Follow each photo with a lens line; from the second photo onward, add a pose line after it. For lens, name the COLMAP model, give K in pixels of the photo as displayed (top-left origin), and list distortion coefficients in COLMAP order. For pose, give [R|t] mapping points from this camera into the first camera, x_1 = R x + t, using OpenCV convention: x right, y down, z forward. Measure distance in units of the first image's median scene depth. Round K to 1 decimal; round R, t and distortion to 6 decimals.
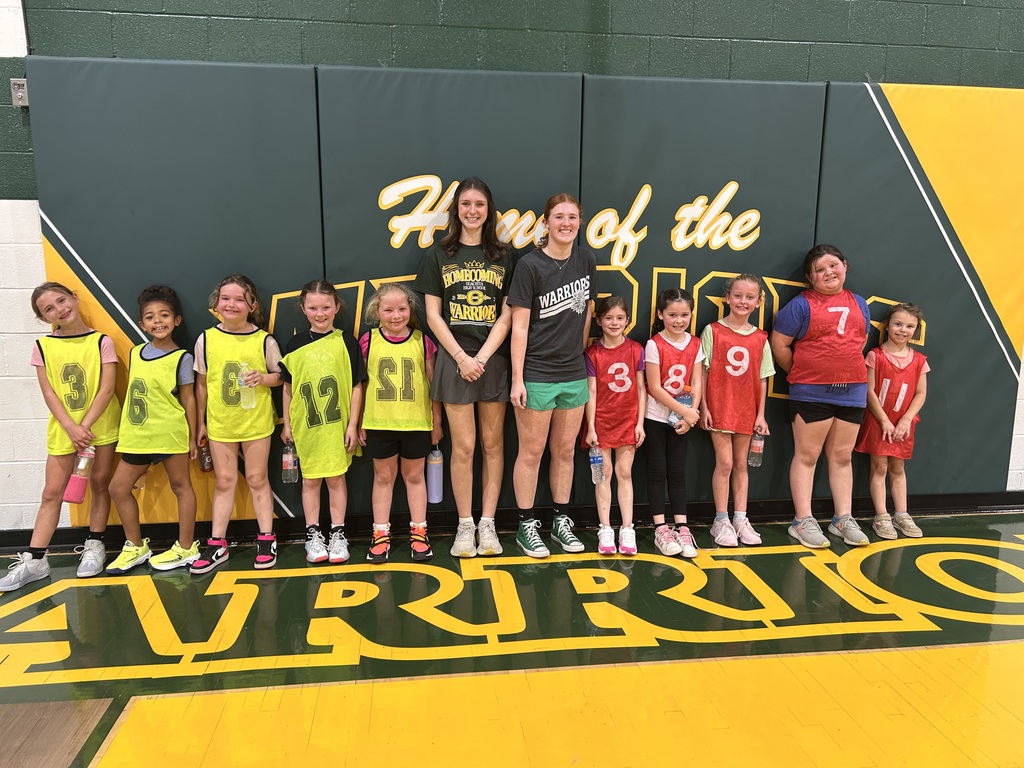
lens RADIAL K [[764.6, 0, 507.2], [0, 764.6, 377.3], [0, 0, 1]] dist [0.035281, -0.050301]
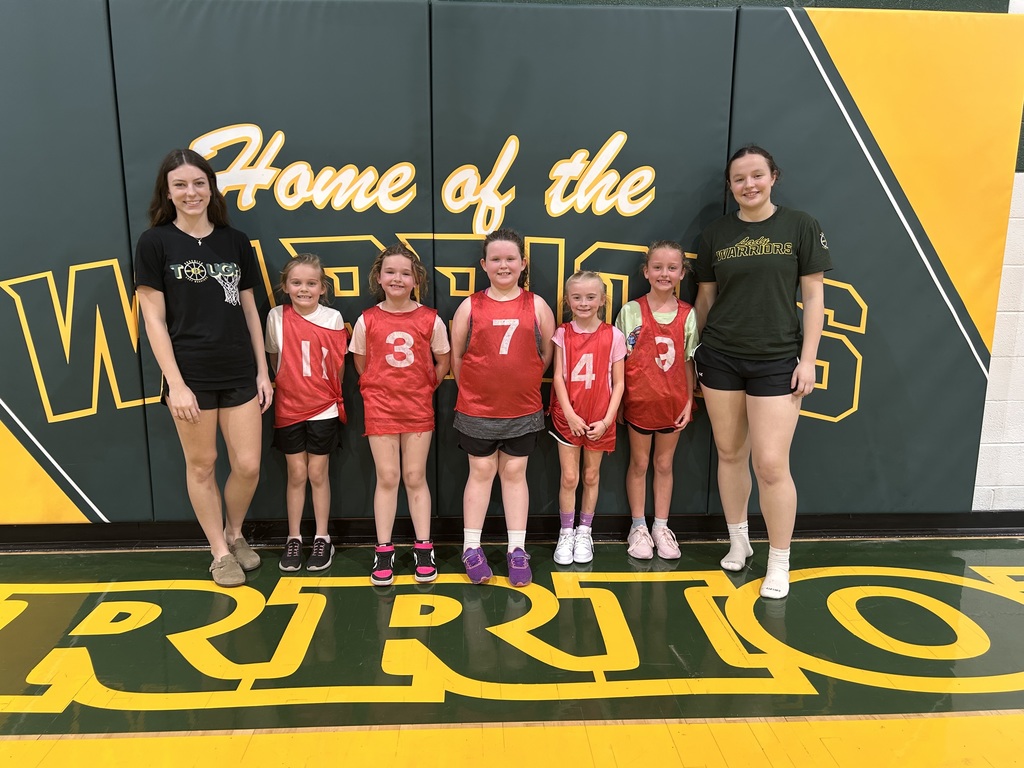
lens RADIAL K [[764.6, 0, 514.2], [0, 764.6, 388.3], [0, 0, 1]] dist [0.035281, -0.050301]
pose [[0.997495, 0.014721, -0.069182, 0.253144], [-0.013083, 0.999625, 0.024069, 0.002606], [0.069510, -0.023104, 0.997314, 0.170606]]
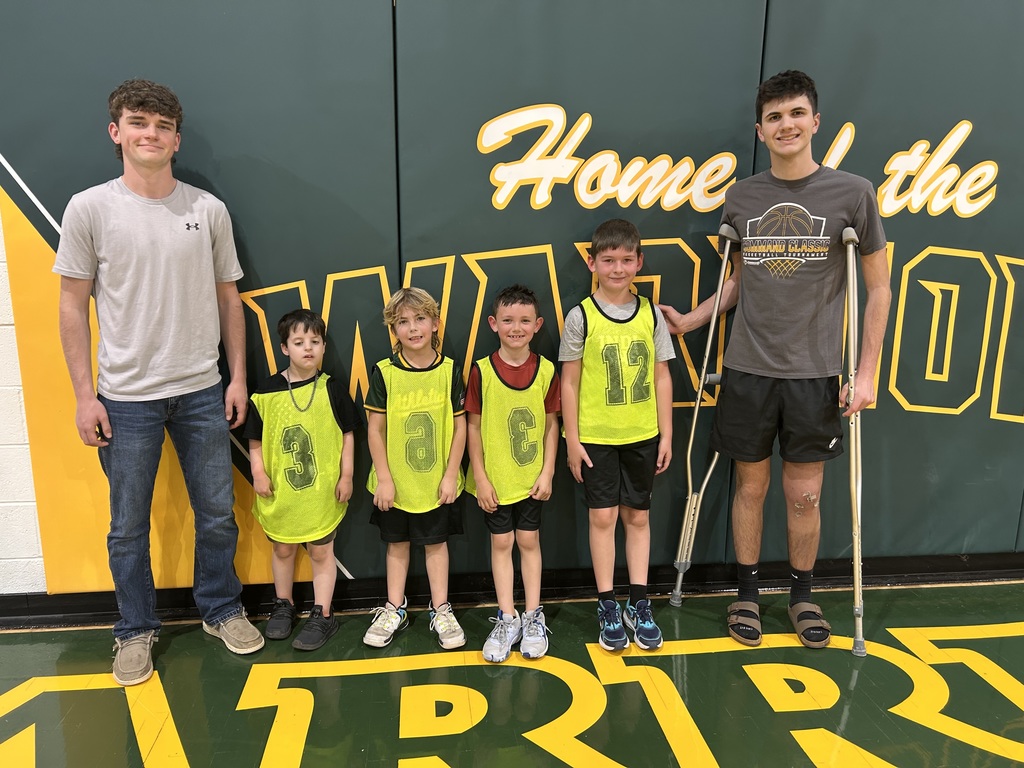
lens RADIAL K [[764.6, 0, 512.1], [0, 764.6, 387.6], [0, 0, 1]] dist [0.035281, -0.050301]
pose [[0.999966, 0.008174, -0.000574, -0.132828], [-0.008149, 0.999361, 0.034789, -0.028683], [0.000858, -0.034783, 0.999395, 0.287455]]
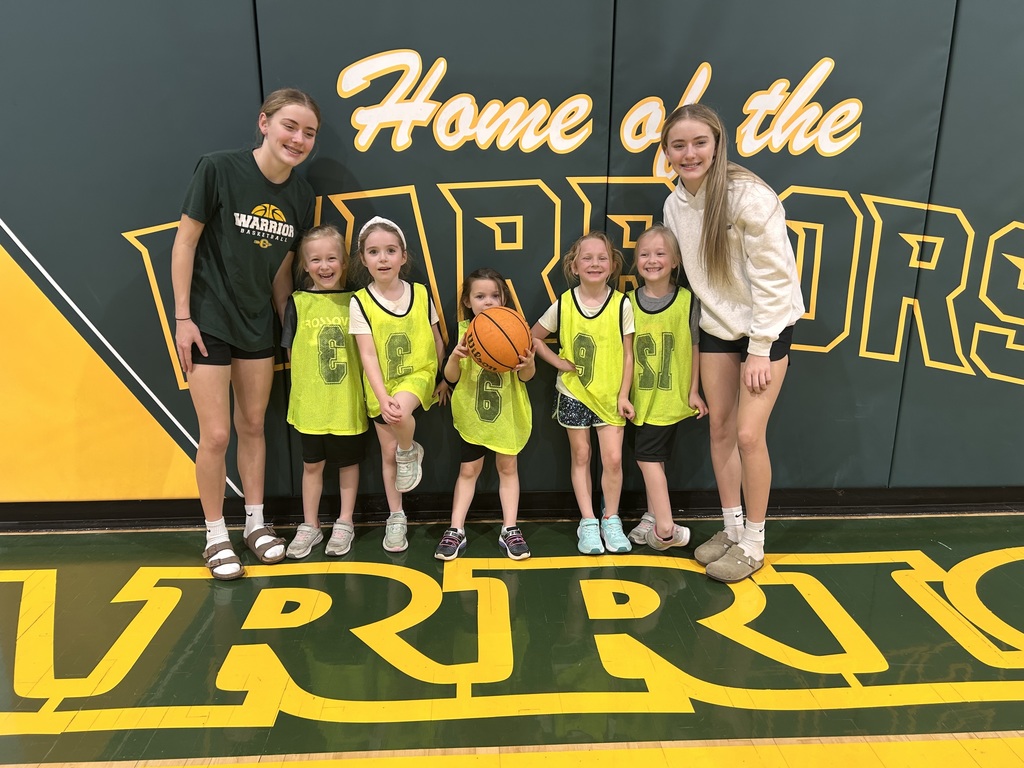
lens RADIAL K [[764.6, 0, 509.8], [0, 764.6, 389.2], [0, 0, 1]] dist [0.035281, -0.050301]
pose [[0.997467, 0.019312, -0.068454, 0.055180], [-0.012562, 0.995136, 0.097704, -0.012939], [0.070008, -0.096597, 0.992858, 0.243854]]
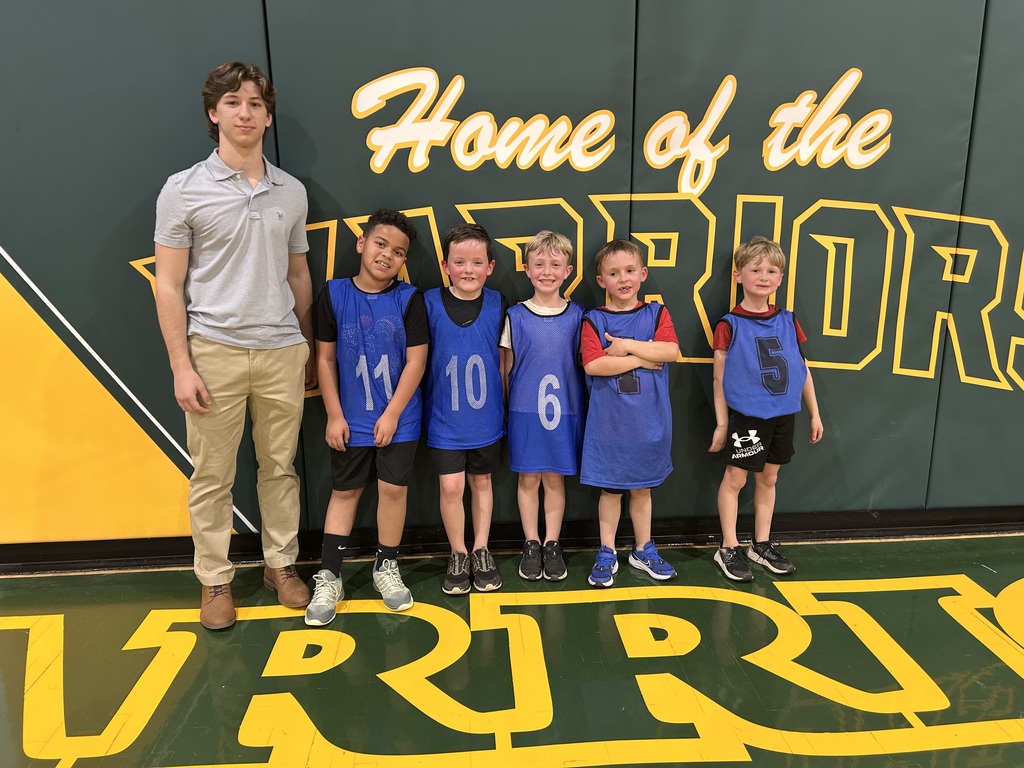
lens RADIAL K [[764.6, 0, 507.3], [0, 764.6, 386.8], [0, 0, 1]] dist [0.035281, -0.050301]
pose [[0.997894, -0.002253, -0.064831, 0.023795], [0.006977, 0.997327, 0.072734, -0.019243], [0.064494, -0.073033, 0.995242, 0.272146]]
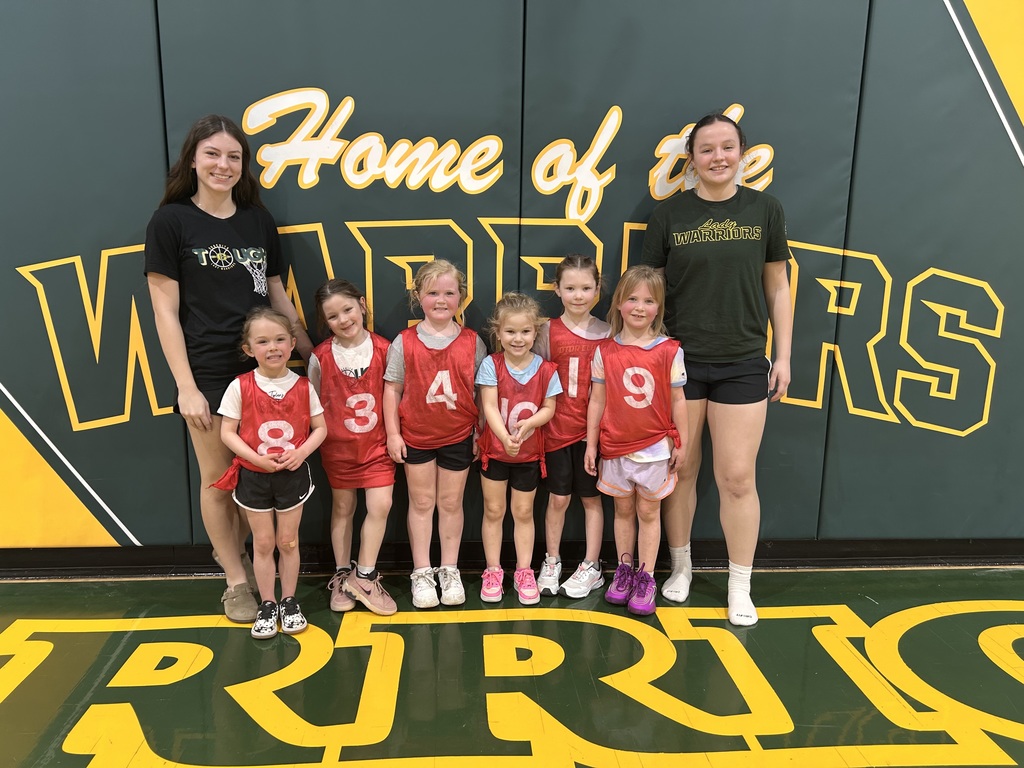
lens RADIAL K [[764.6, 0, 513.4], [0, 764.6, 389.5], [0, 0, 1]] dist [0.035281, -0.050301]
pose [[0.998461, 0.023018, -0.050461, 0.132964], [-0.021923, 0.999514, 0.022156, 0.002459], [0.050946, -0.021015, 0.998480, 0.273687]]
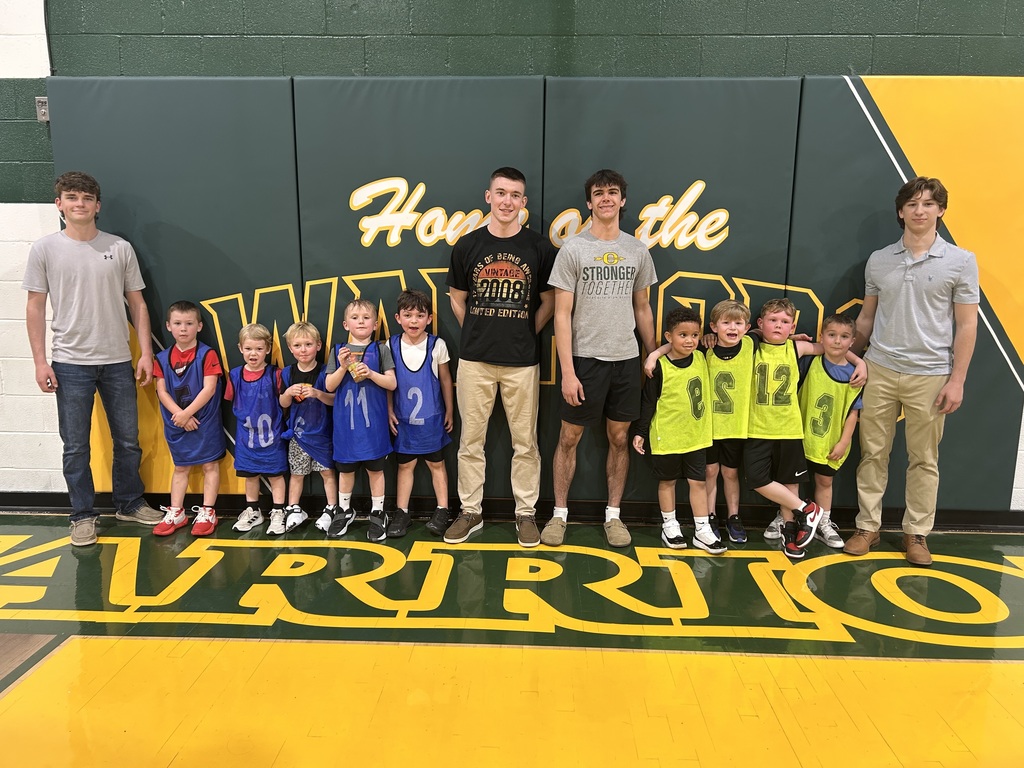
lens RADIAL K [[764.6, 0, 513.1], [0, 764.6, 389.1], [0, 0, 1]] dist [0.035281, -0.050301]
pose [[0.986628, 0.032424, -0.159734, 0.234108], [-0.030357, 0.999421, 0.015368, 0.006227], [0.160139, -0.010313, 0.987041, -0.019496]]
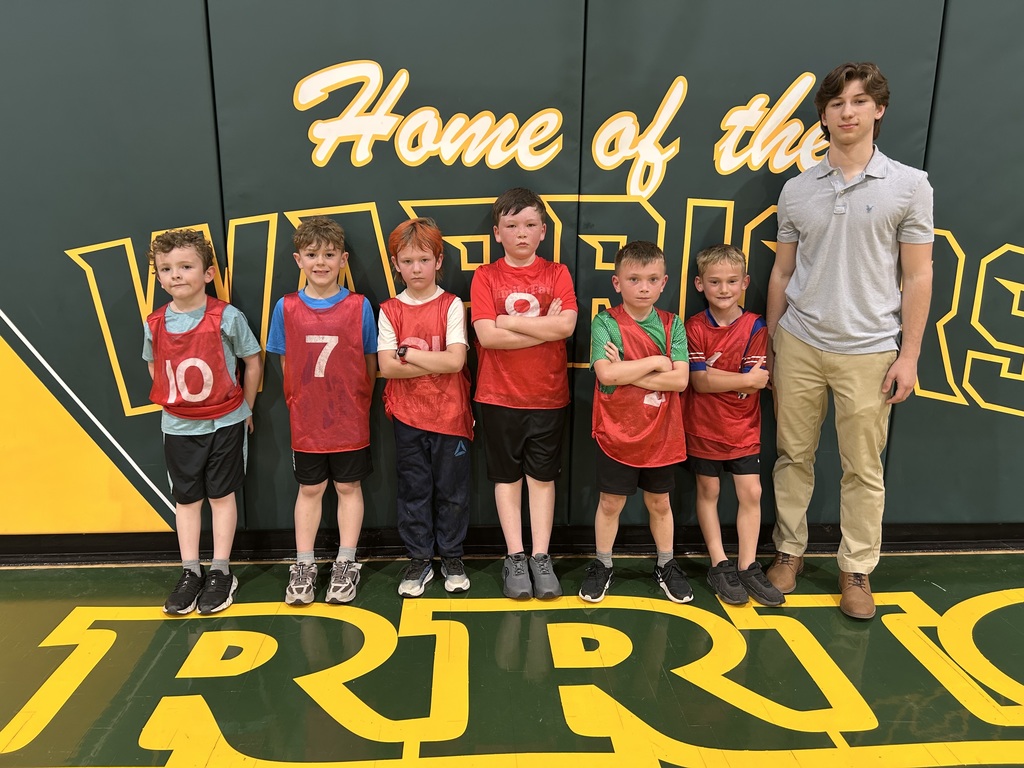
lens RADIAL K [[764.6, 0, 506.1], [0, 764.6, 389.1], [0, 0, 1]] dist [0.035281, -0.050301]
pose [[0.997510, 0.022191, -0.066940, 0.080196], [-0.017897, 0.997785, 0.064071, -0.011554], [0.068213, -0.062714, 0.995698, 0.290750]]
